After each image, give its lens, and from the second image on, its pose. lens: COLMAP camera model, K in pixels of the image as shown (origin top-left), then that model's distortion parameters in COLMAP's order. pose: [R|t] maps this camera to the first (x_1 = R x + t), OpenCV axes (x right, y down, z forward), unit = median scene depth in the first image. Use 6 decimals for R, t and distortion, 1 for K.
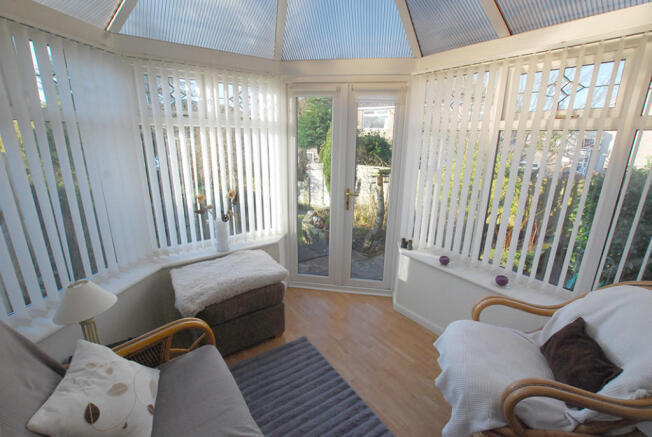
lens RADIAL K [[287.9, 0, 327.7], [0, 287.9, 217.4], [0, 0, 1]] dist [-0.033452, -0.000673]
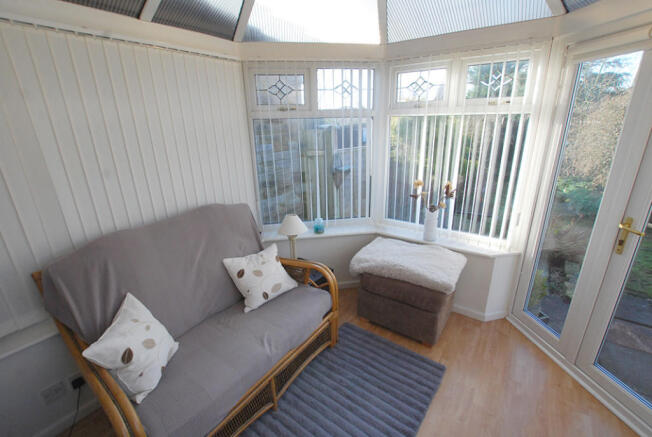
lens RADIAL K [[287.9, 0, 327.7], [0, 287.9, 217.4], [0, 0, 1]] dist [-0.033452, -0.000673]
pose [[0.306659, 0.273450, -0.911694, 0.499287], [-0.219752, 0.952306, 0.211714, -0.111356], [0.926104, 0.135423, 0.352124, 0.364602]]
